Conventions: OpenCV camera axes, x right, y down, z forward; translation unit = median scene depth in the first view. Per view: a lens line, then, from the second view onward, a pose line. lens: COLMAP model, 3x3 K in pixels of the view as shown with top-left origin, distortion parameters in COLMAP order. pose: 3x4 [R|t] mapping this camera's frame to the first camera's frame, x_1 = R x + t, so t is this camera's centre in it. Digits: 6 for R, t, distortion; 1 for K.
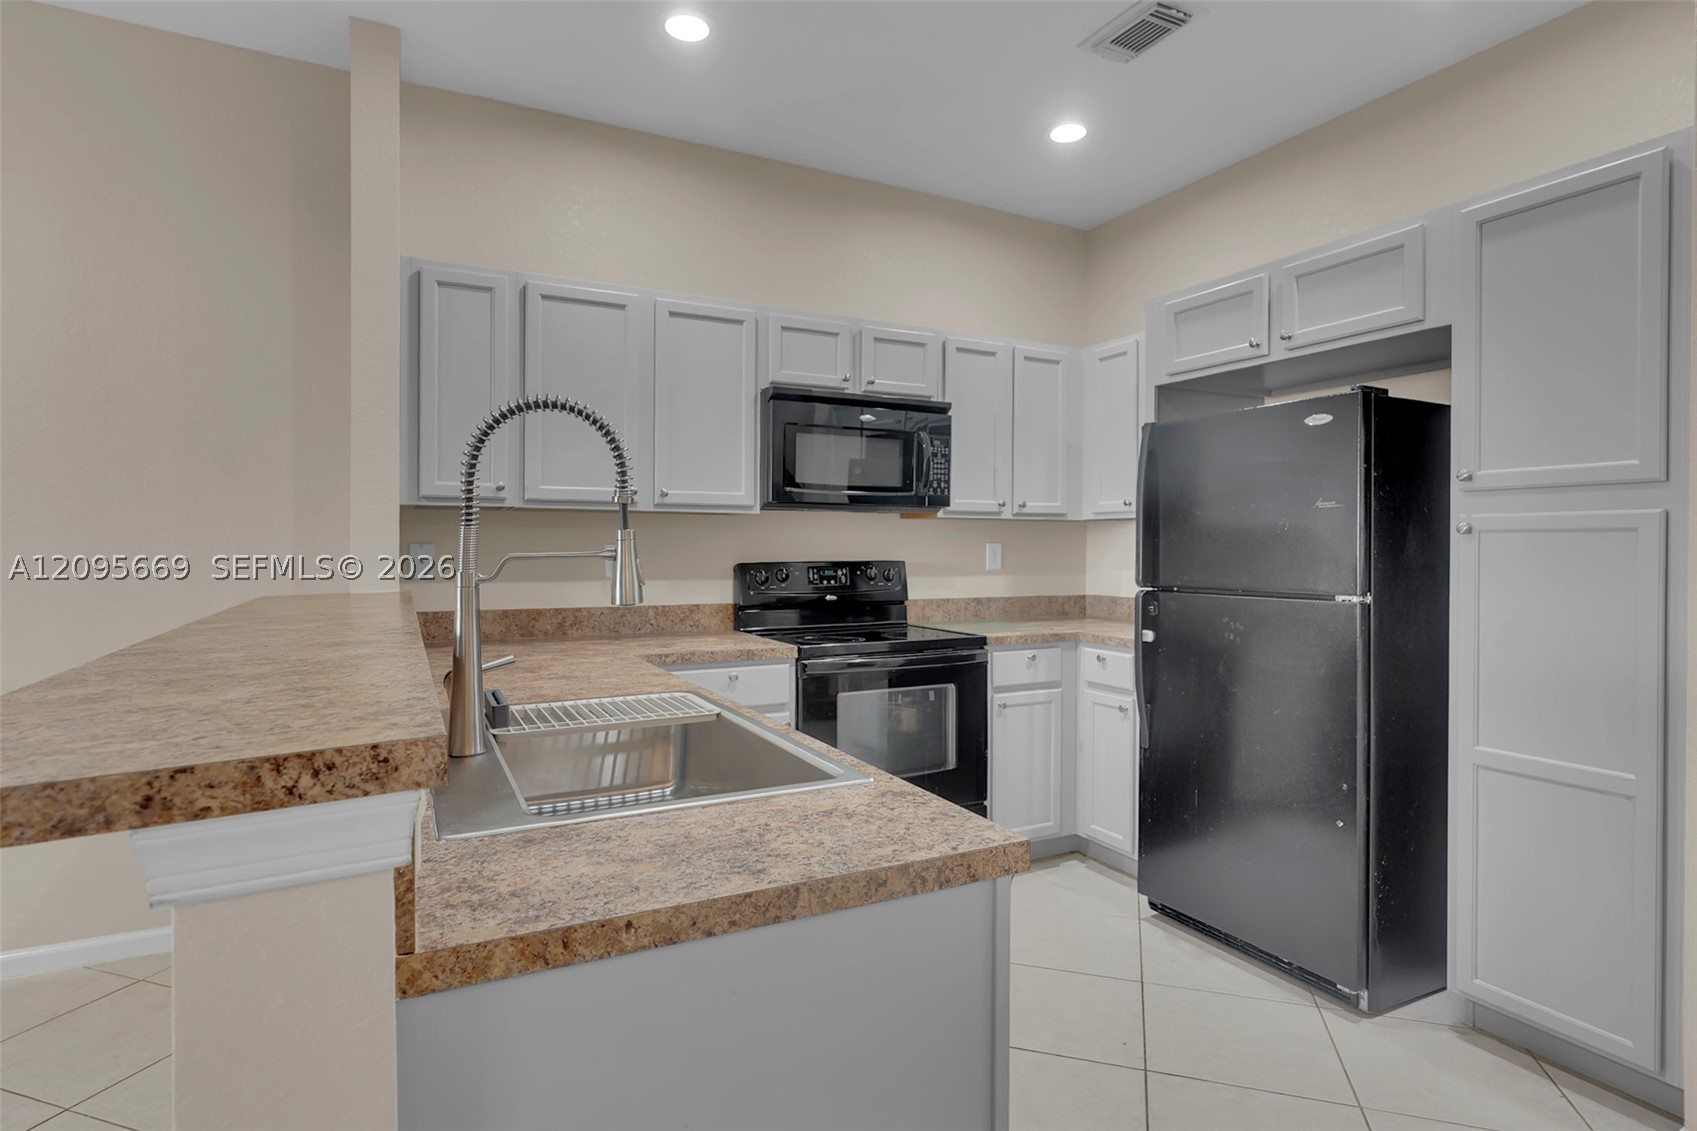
lens RADIAL K [[866.5, 0, 848.6], [0, 866.5, 557.6], [0, 0, 1]] dist [0.001575, -0.000073]
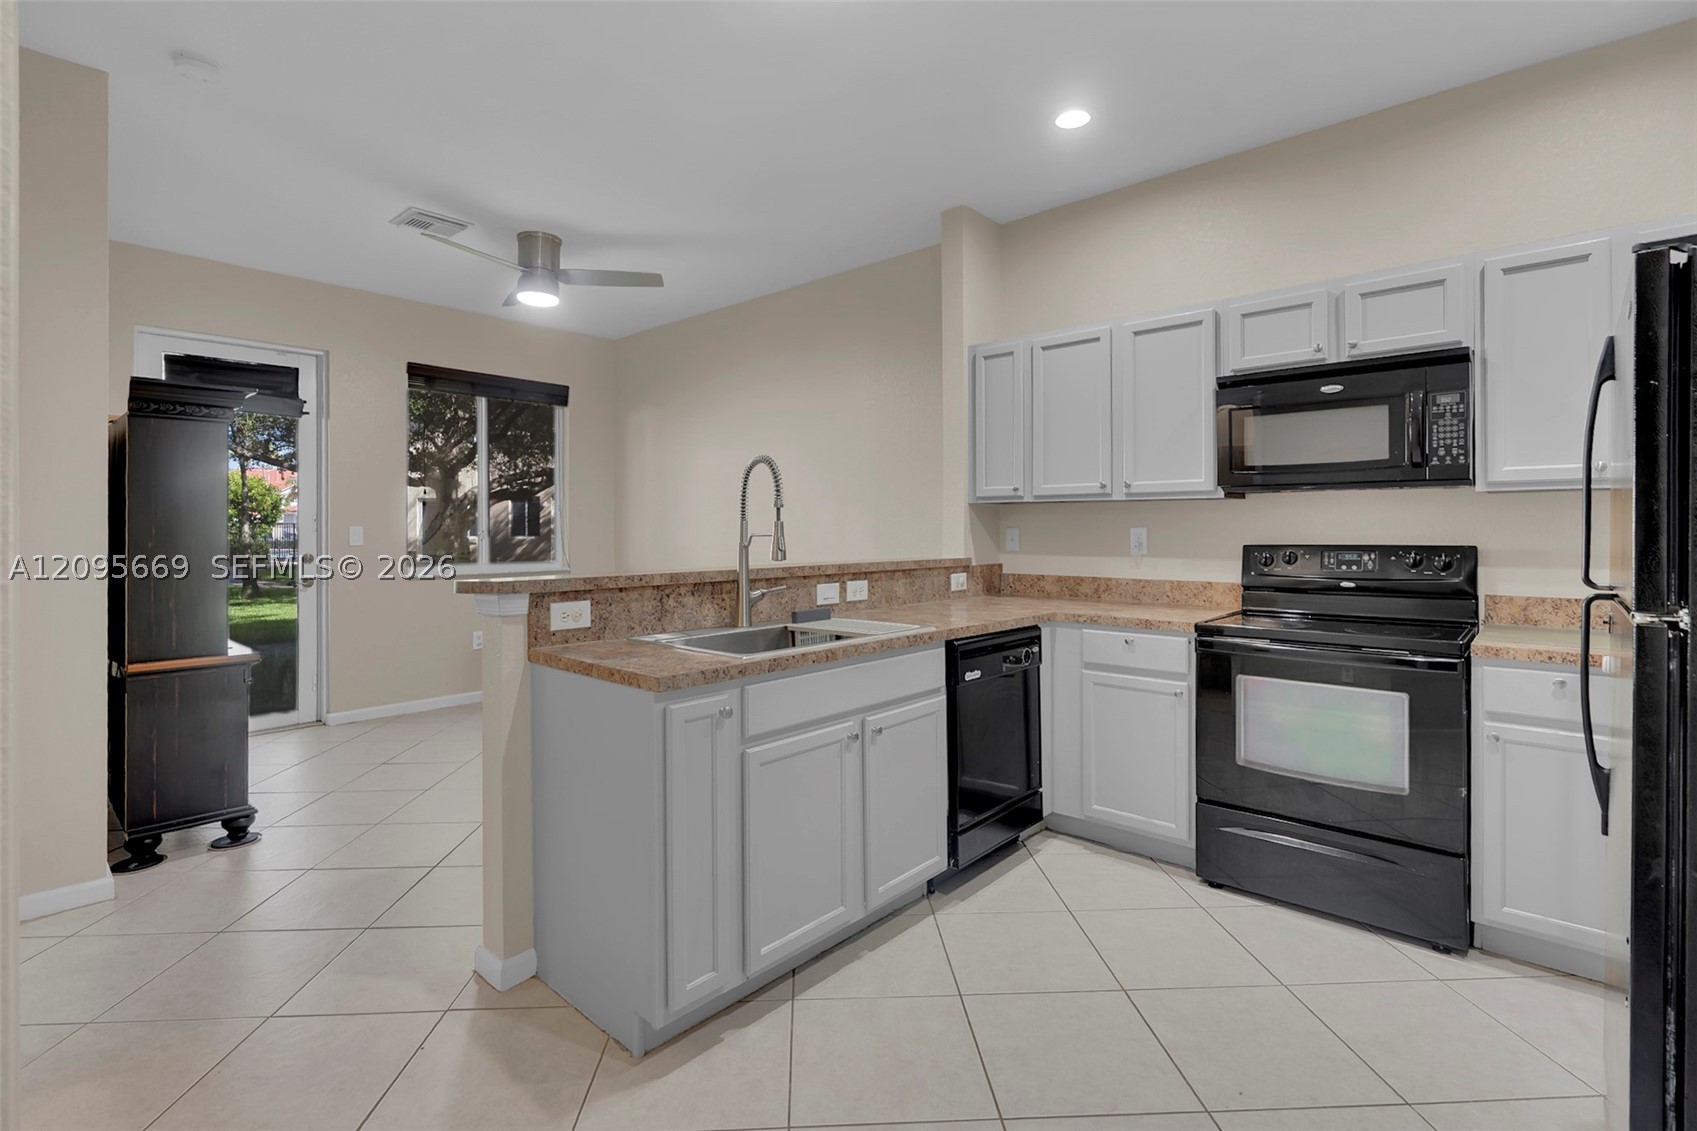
lens RADIAL K [[785.7, 0, 848.4], [0, 785.7, 531.0], [0, 0, 1]] dist [-0.009880, 0.000729]
pose [[0.359832, -0.000796, -0.933017, 0.594474], [-0.009729, 0.999942, -0.004605, -0.001238], [0.932967, 0.010734, 0.359803, 0.220575]]
